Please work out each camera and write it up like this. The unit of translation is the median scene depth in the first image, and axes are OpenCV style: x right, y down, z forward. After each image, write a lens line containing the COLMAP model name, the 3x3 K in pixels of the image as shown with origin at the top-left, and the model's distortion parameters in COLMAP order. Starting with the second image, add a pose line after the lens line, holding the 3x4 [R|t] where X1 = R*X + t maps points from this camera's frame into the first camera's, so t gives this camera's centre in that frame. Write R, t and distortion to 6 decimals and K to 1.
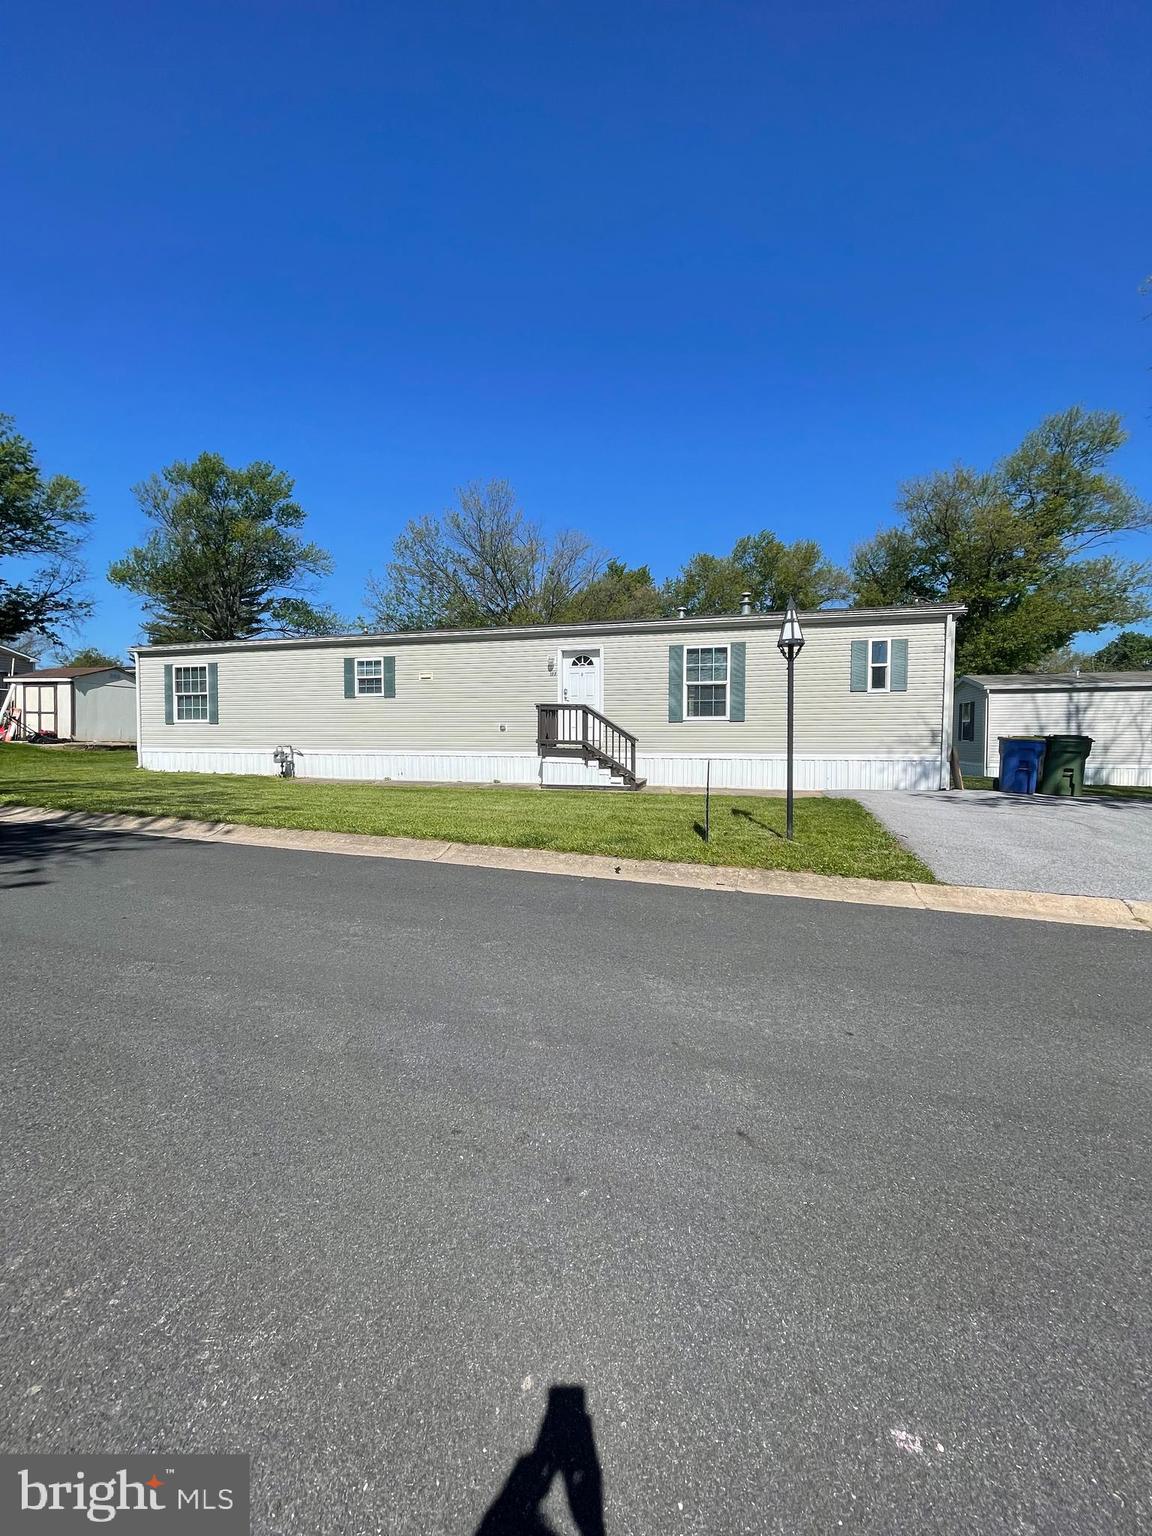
lens RADIAL K [[615.7, 0, 578.1], [0, 615.7, 762.6], [0, 0, 1]] dist [0.000911, -0.000308]
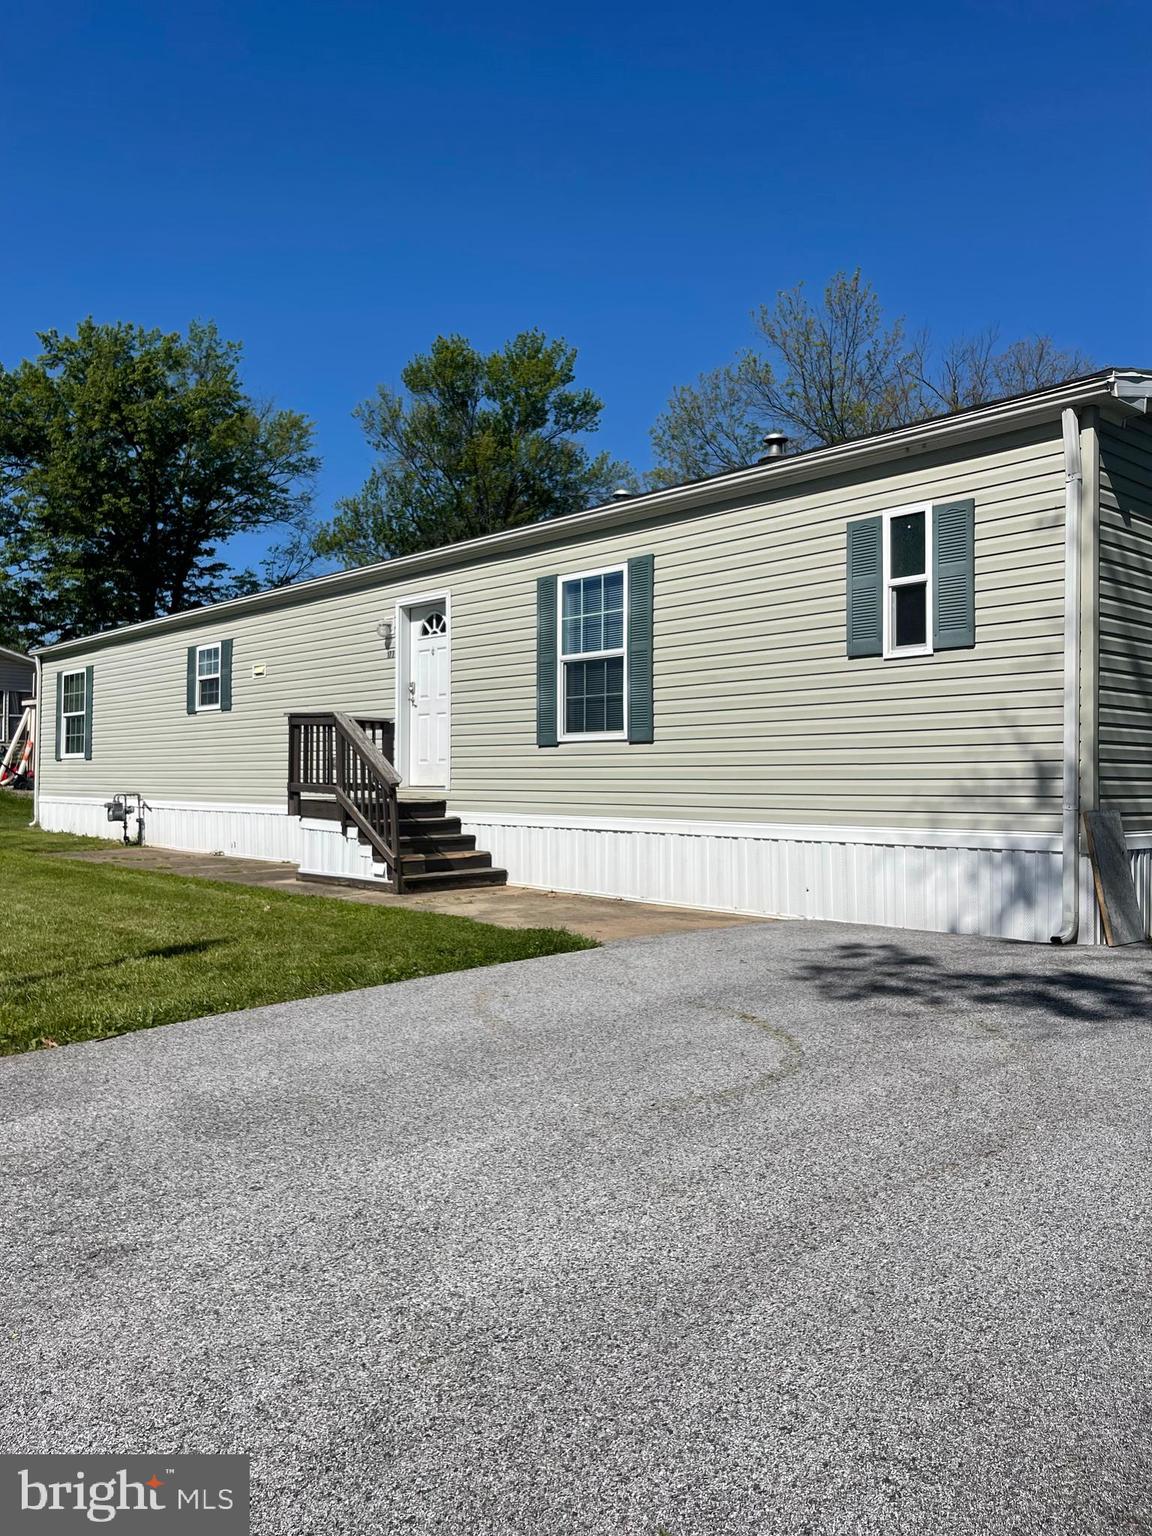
lens RADIAL K [[1169.5, 0, 576.0], [0, 1169.5, 768.0], [0, 0, 1]] dist [0.031221, -0.000388]
pose [[0.841261, -0.002427, -0.540624, 0.639452], [-0.028912, 0.998357, -0.049473, -0.008675], [0.539856, 0.057250, 0.839808, 0.298799]]
